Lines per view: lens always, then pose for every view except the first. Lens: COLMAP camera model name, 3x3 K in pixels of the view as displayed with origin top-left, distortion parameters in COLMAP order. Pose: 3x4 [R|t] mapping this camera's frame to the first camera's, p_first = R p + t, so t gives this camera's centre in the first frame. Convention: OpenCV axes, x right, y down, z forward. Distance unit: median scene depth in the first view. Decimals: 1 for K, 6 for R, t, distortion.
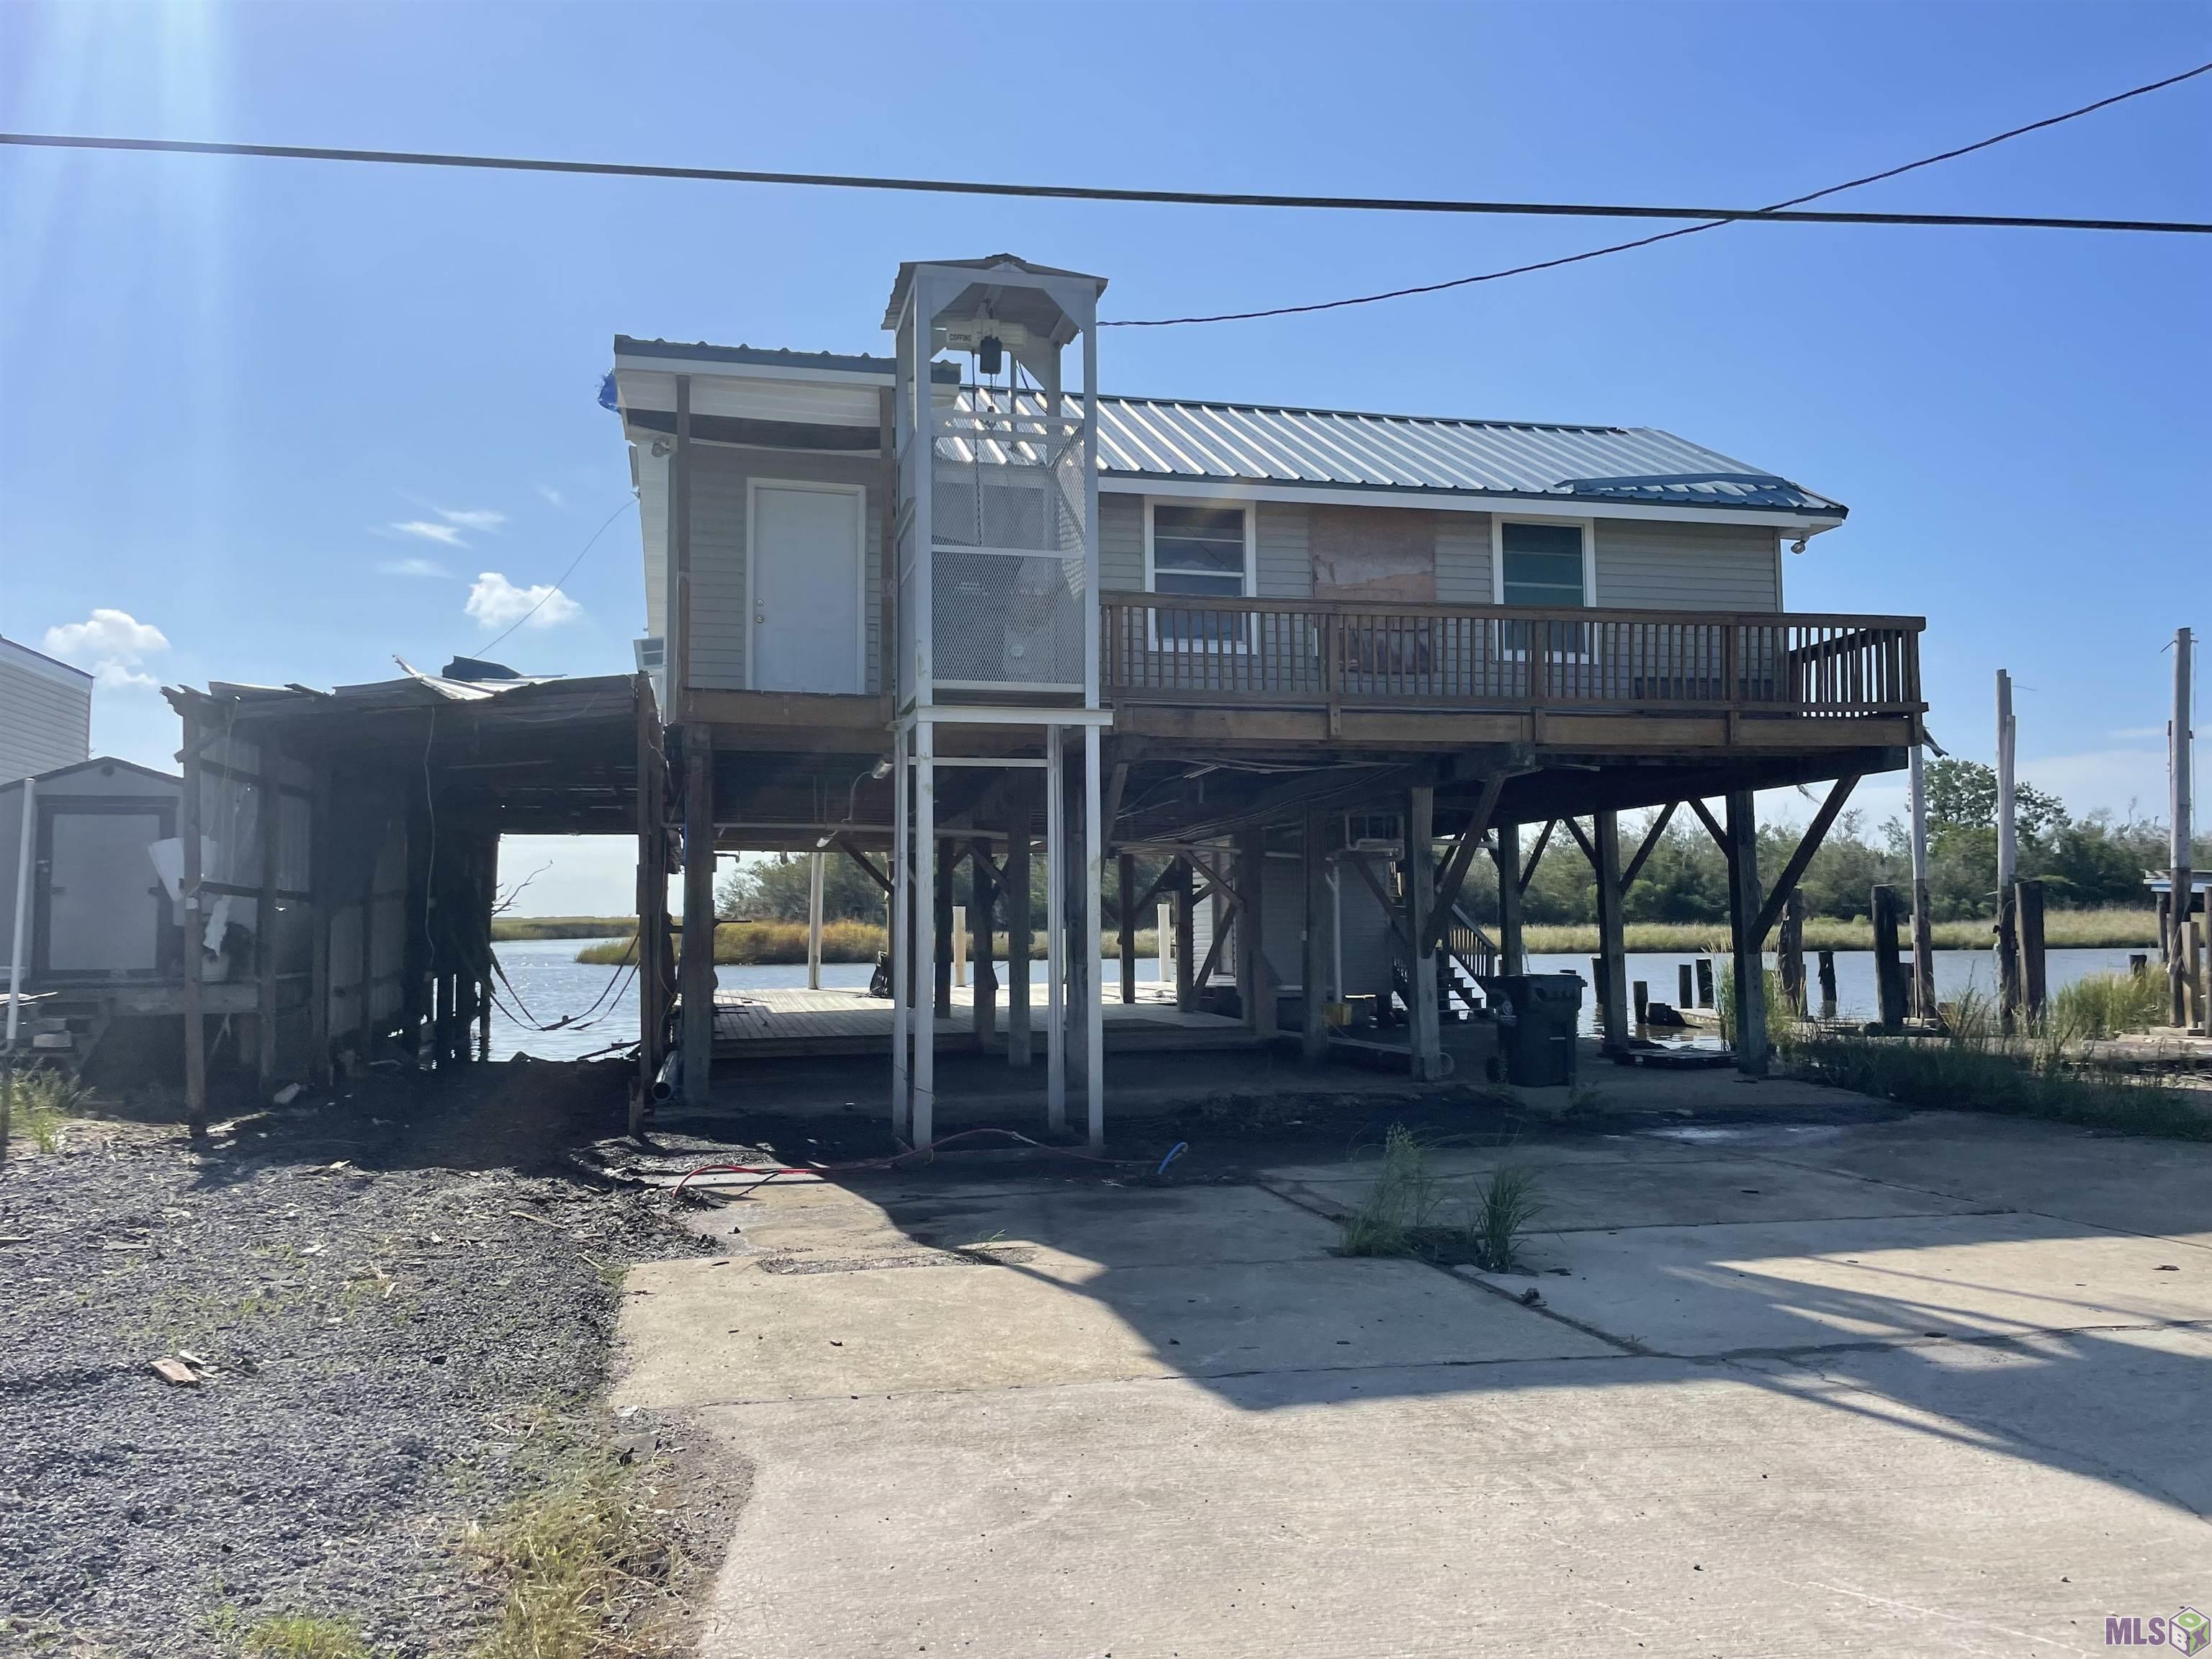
lens RADIAL K [[1725.8, 0, 1103.0], [0, 1725.8, 791.7], [0, 0, 1]] dist [0.144248, -0.234478]
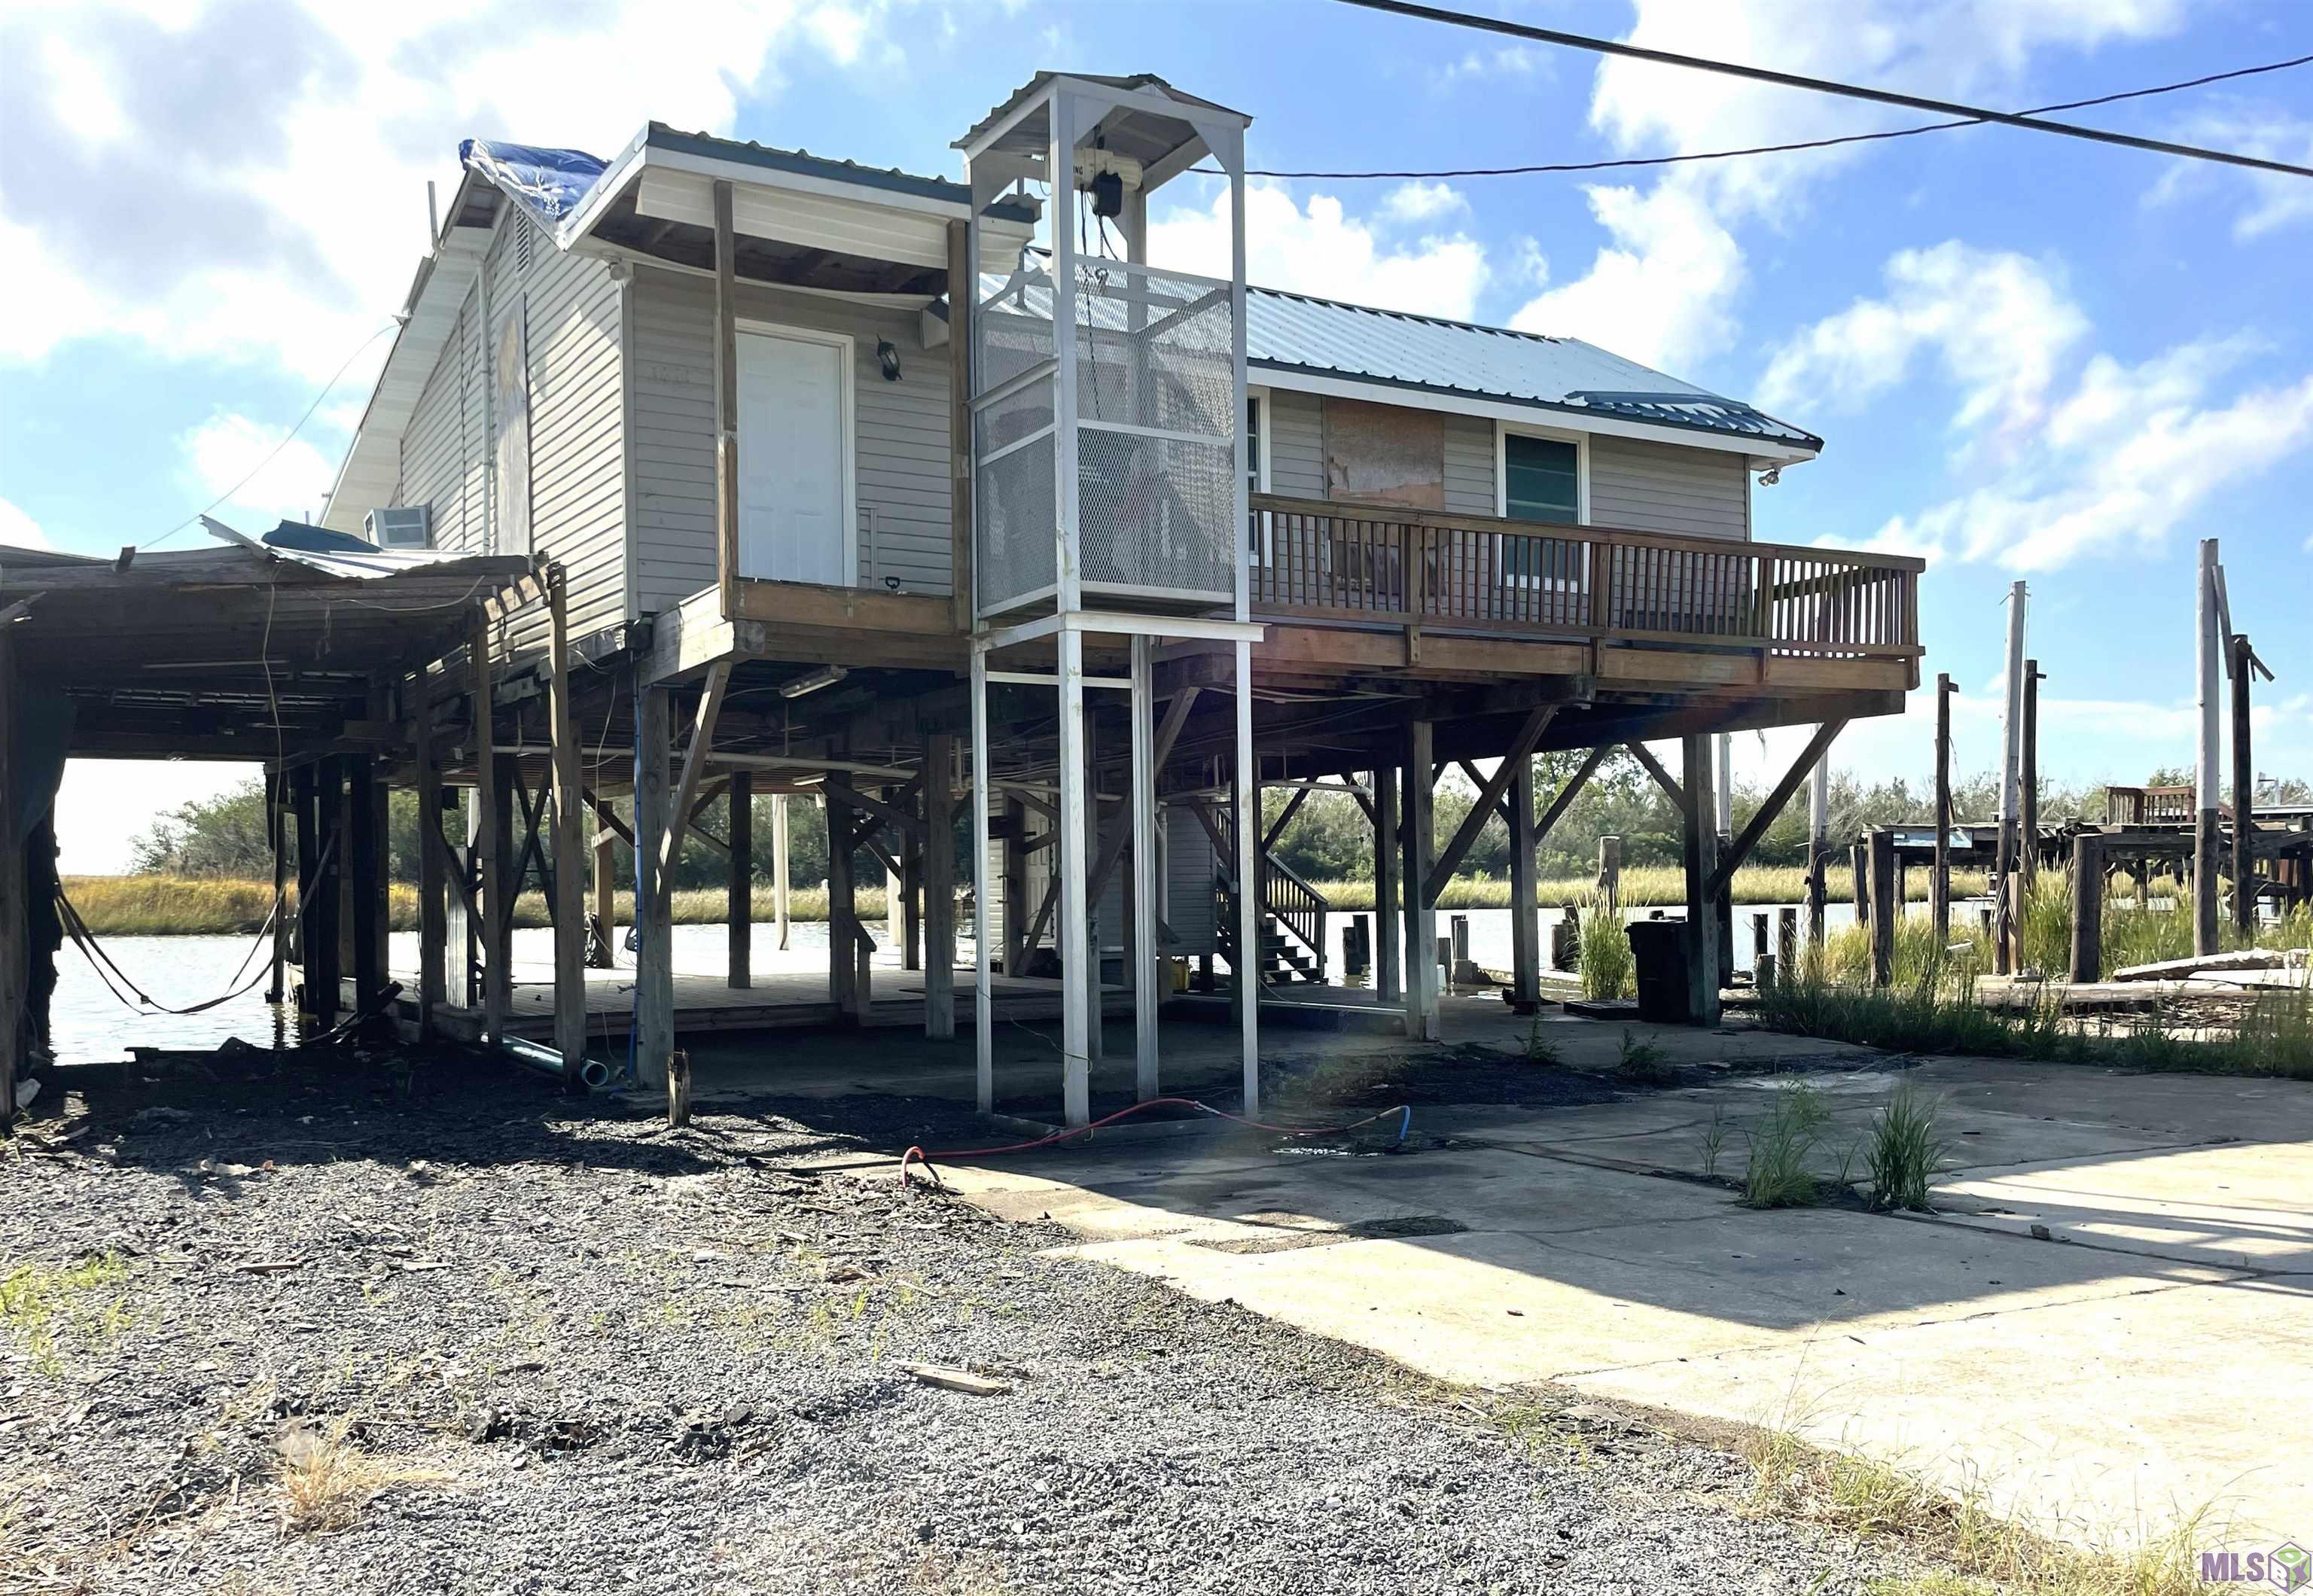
lens RADIAL K [[2012.4, 0, 1155.1], [0, 2012.4, 873.1], [0, 0, 1]] dist [0.086970, -0.004526]
pose [[0.957249, 0.001128, 0.289262, -0.262369], [-0.021225, 0.997571, 0.066349, 0.009190], [-0.288484, -0.069652, 0.954948, 0.025060]]
